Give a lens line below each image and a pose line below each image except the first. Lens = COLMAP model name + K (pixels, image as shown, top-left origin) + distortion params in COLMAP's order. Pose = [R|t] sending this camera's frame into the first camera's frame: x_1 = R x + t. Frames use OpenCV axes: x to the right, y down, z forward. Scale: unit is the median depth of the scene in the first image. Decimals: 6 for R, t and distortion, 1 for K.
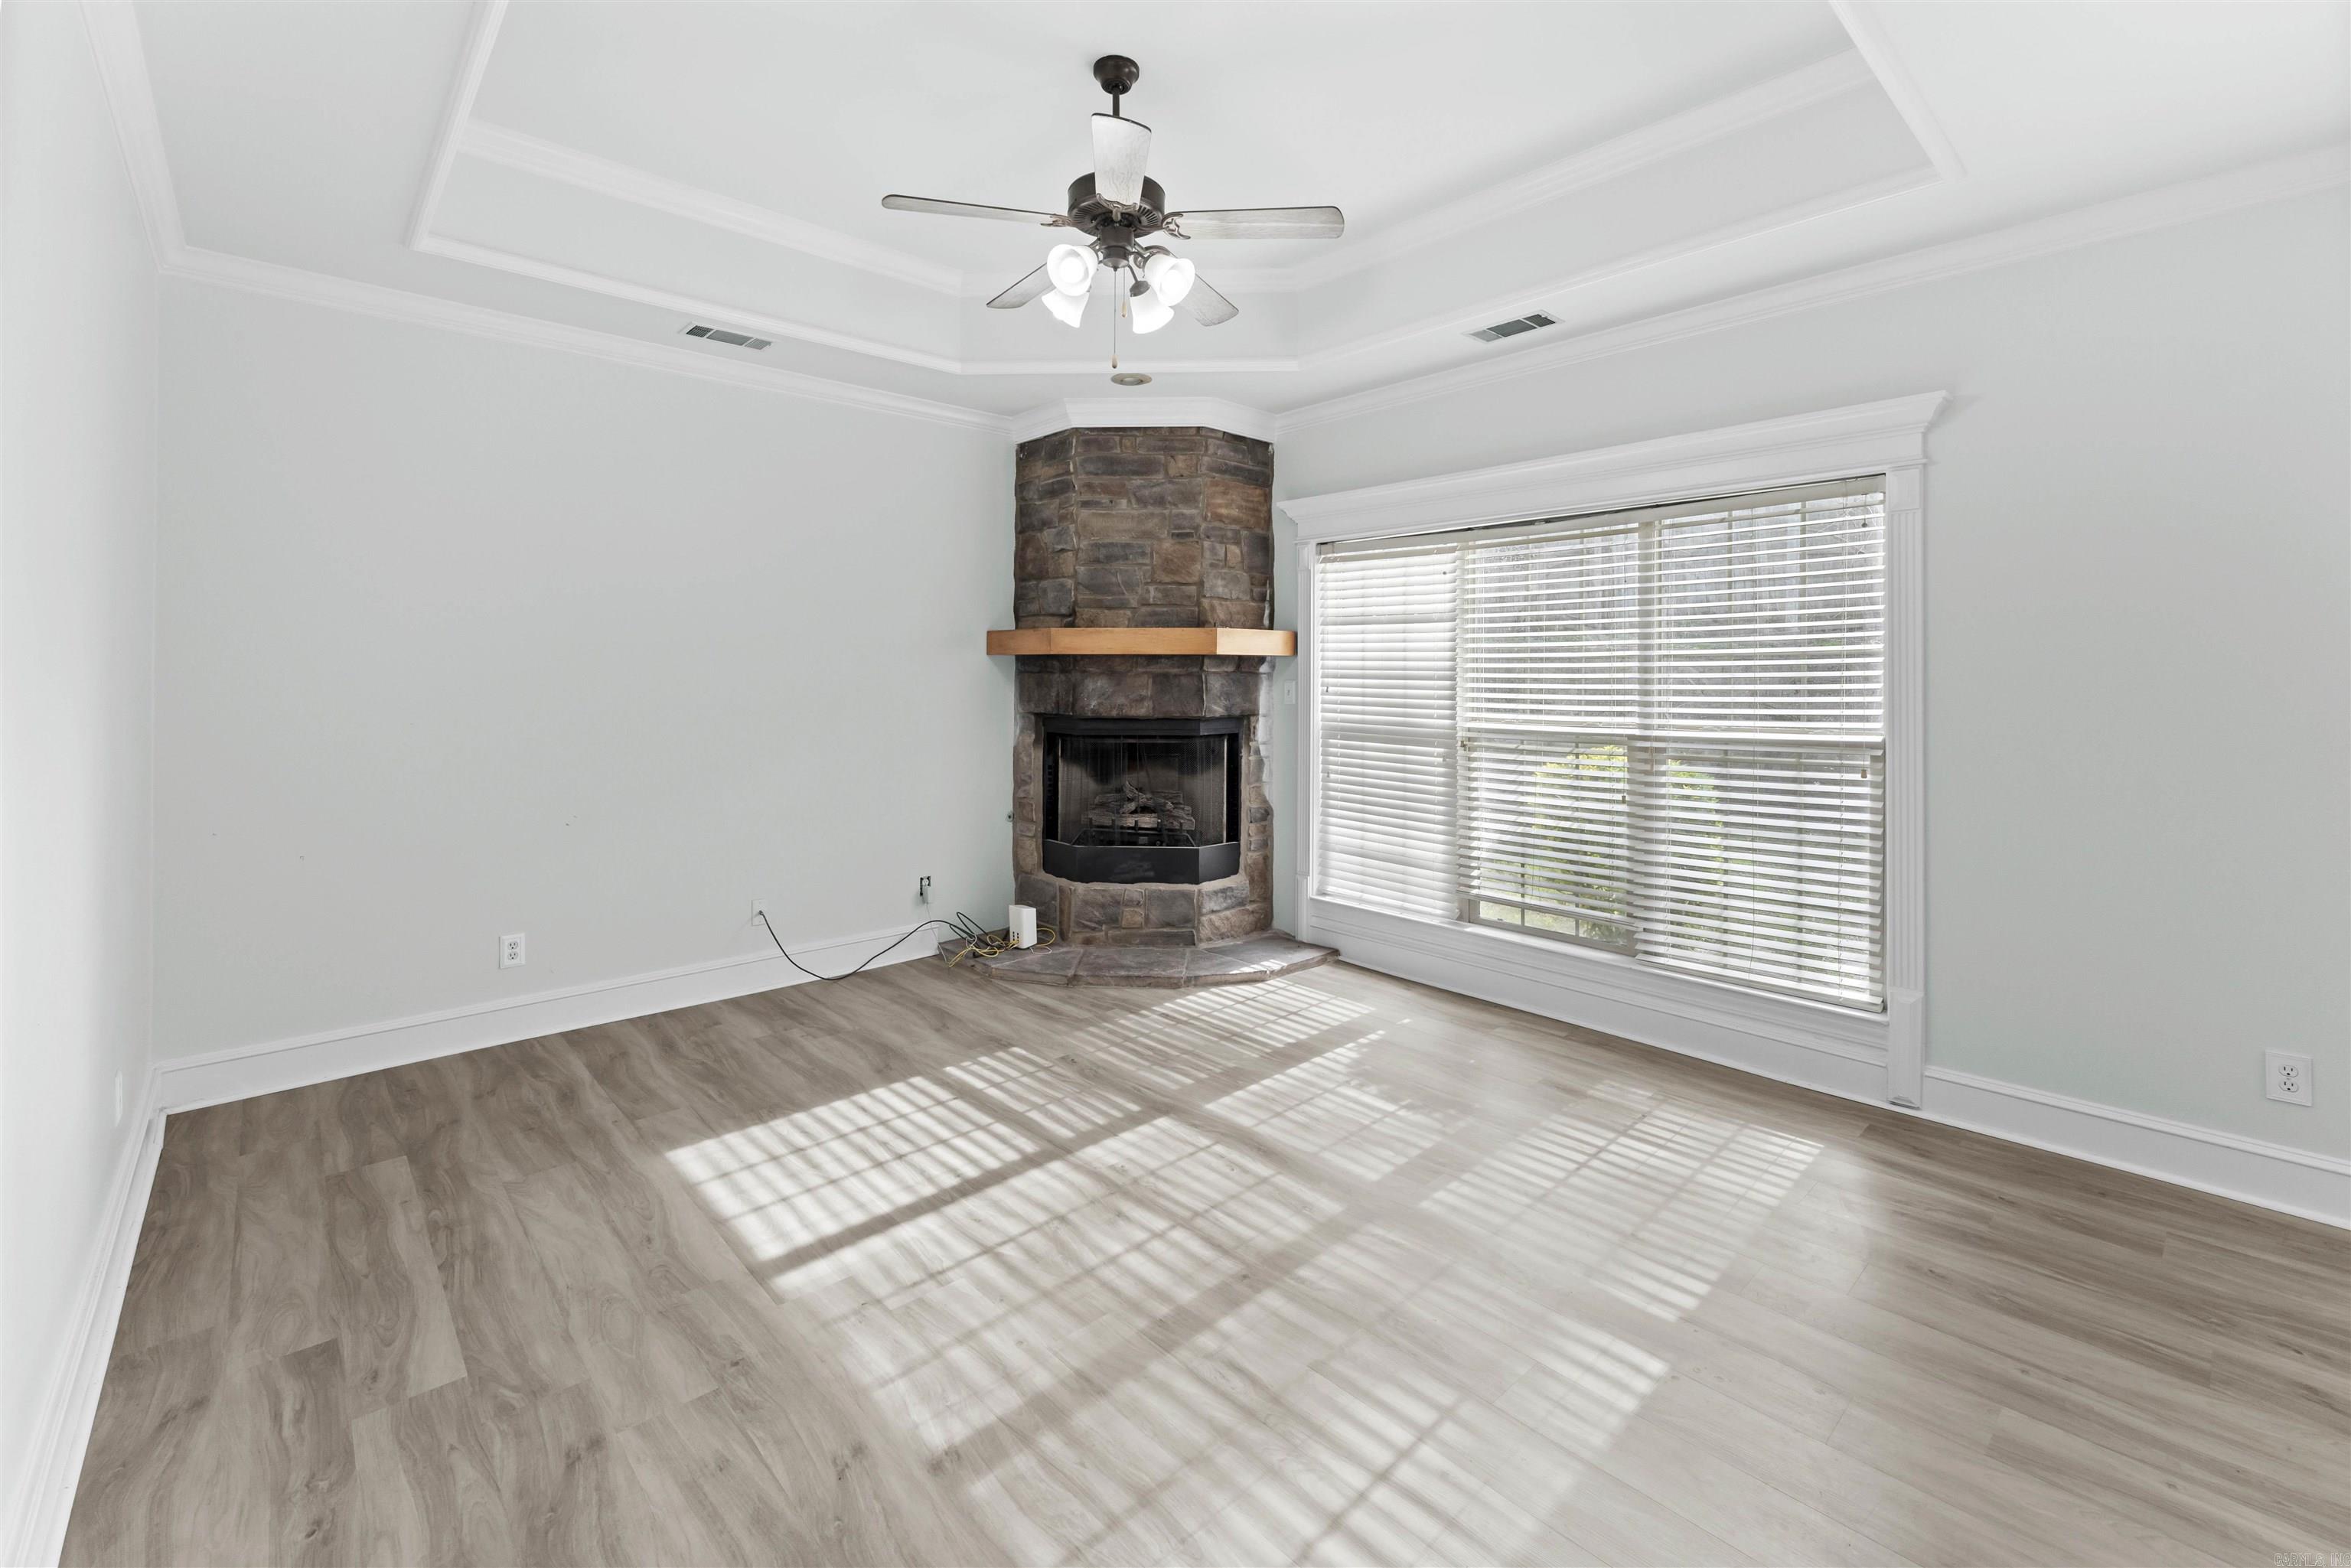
lens RADIAL K [[949.0, 0, 1139.0], [0, 949.0, 692.2], [0, 0, 1]] dist [0.003530, -0.000972]
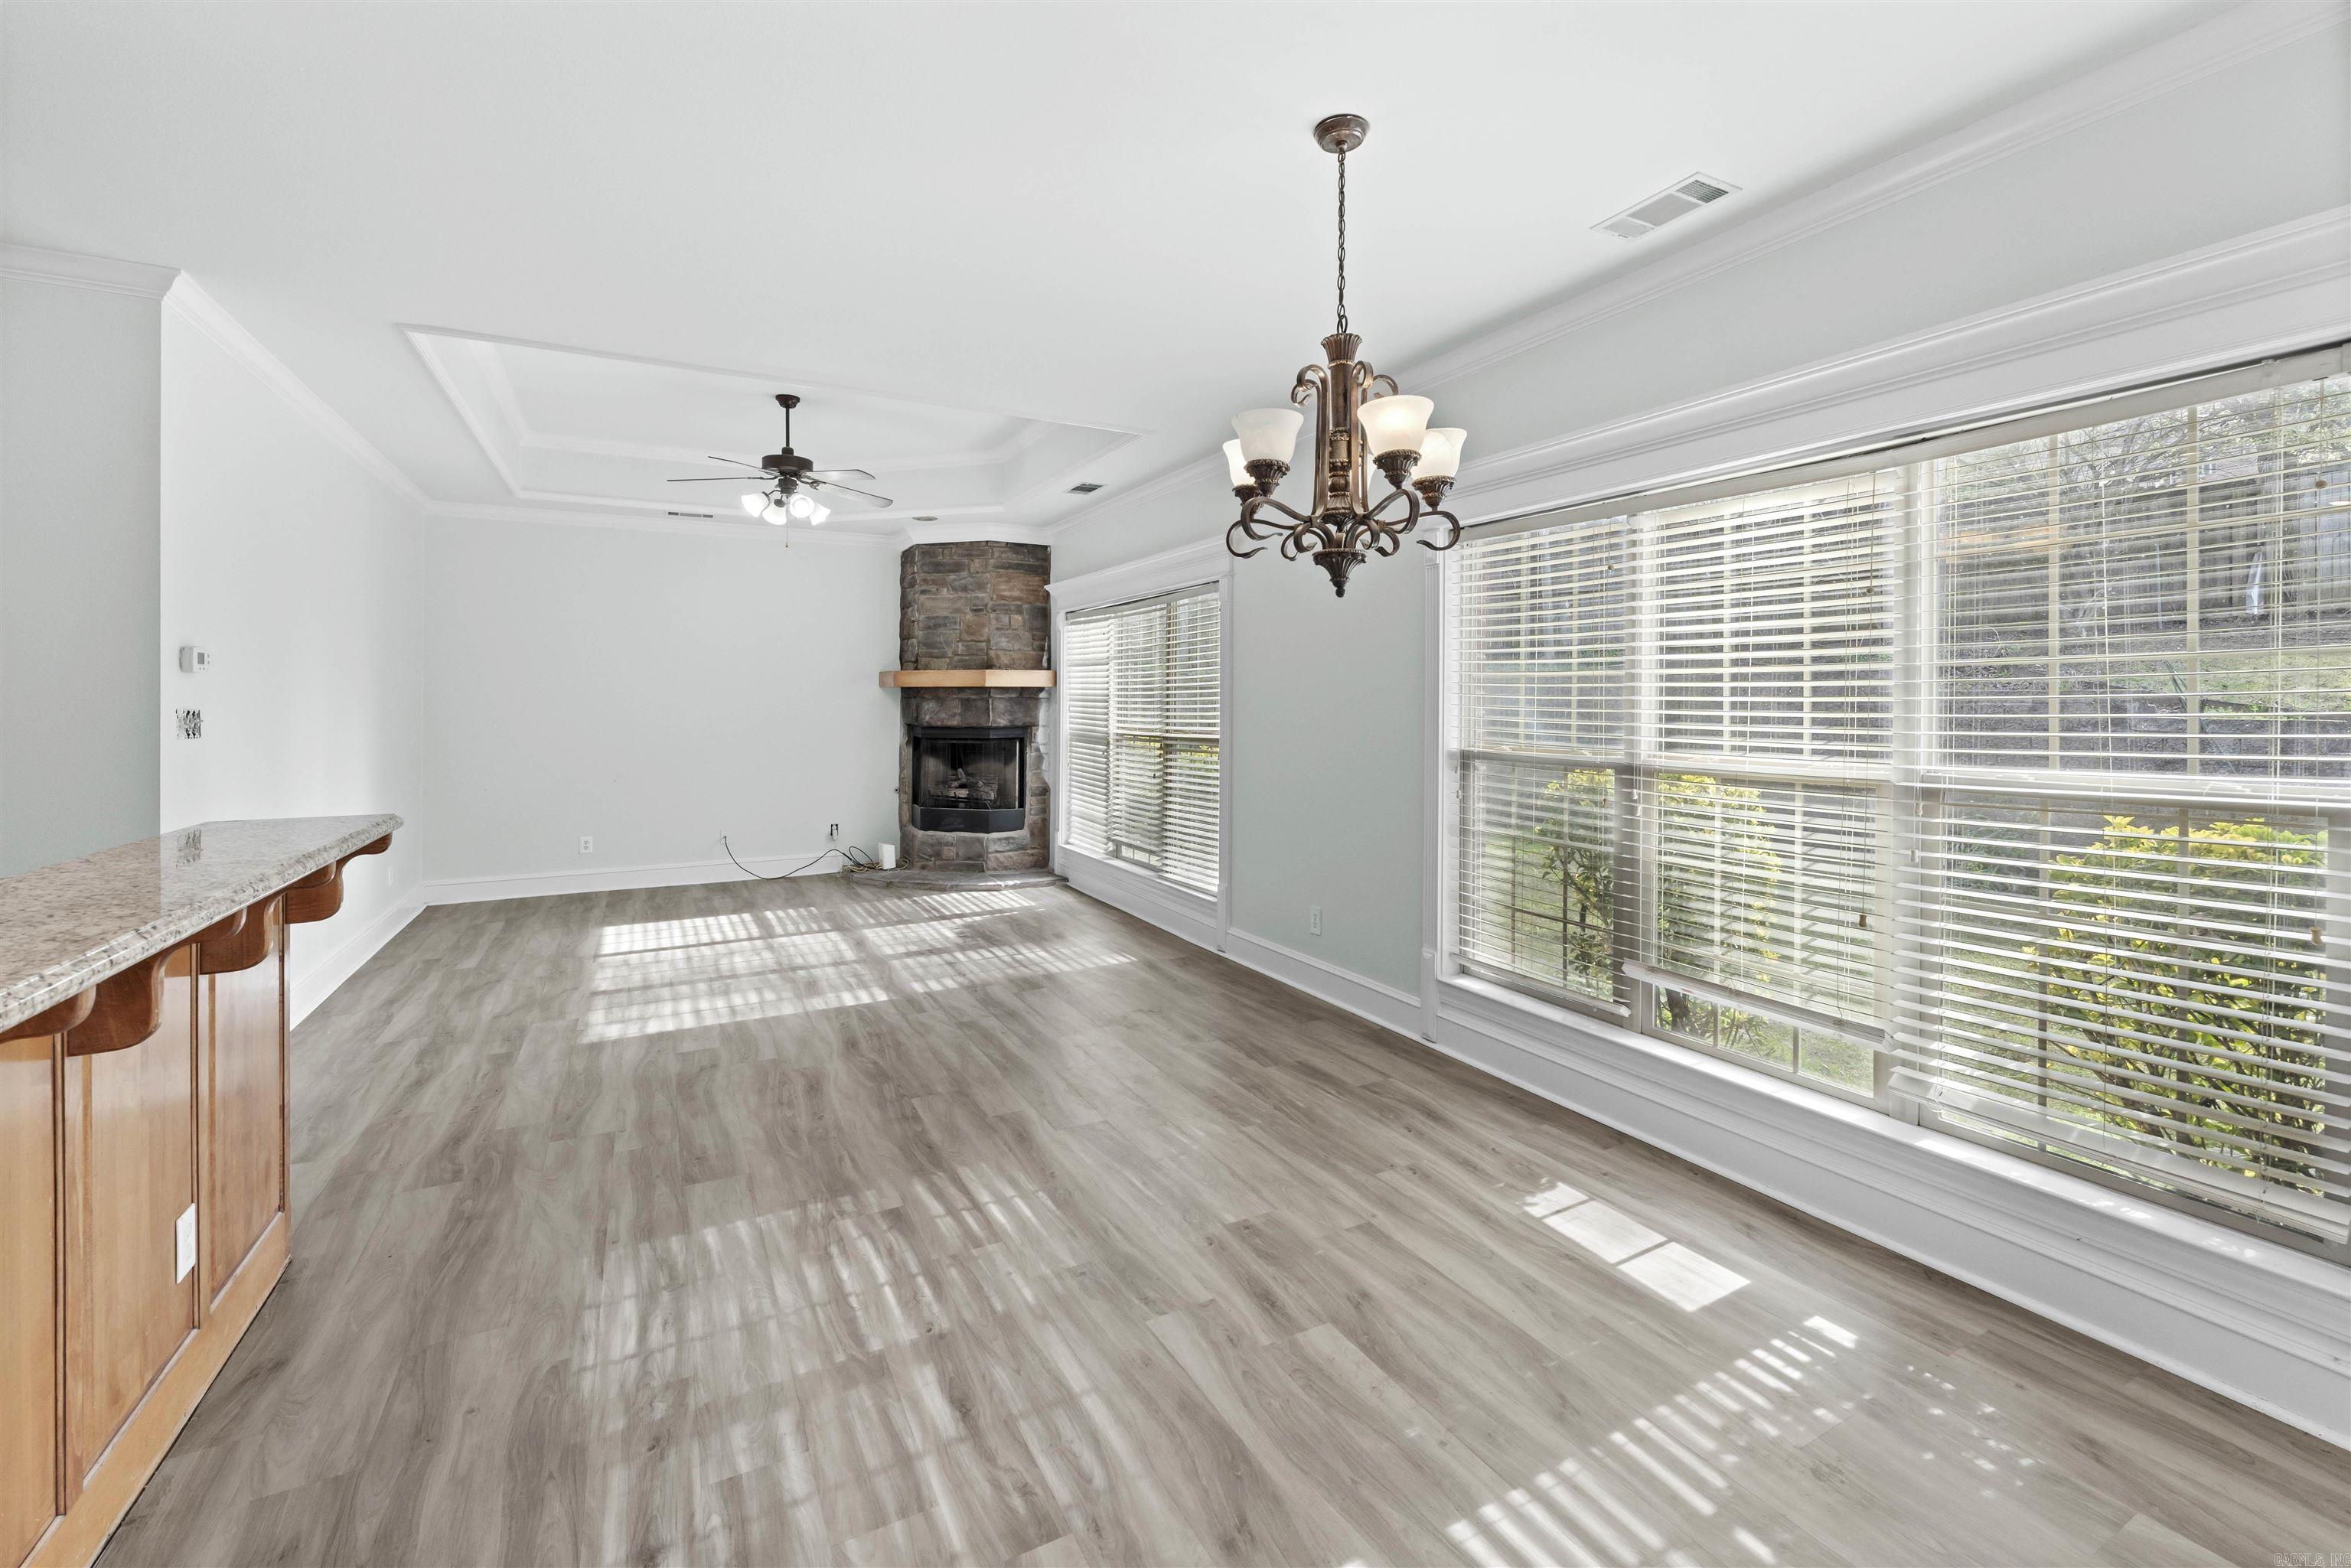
lens RADIAL K [[949.0, 0, 1168.9], [0, 949.0, 713.2], [0, 0, 1]] dist [0.003530, -0.000972]
pose [[0.968911, -0.000653, -0.247407, 0.735588], [0.000381, 0.999999, -0.001148, 0.006253], [0.247407, 0.001018, 0.968911, -0.437220]]
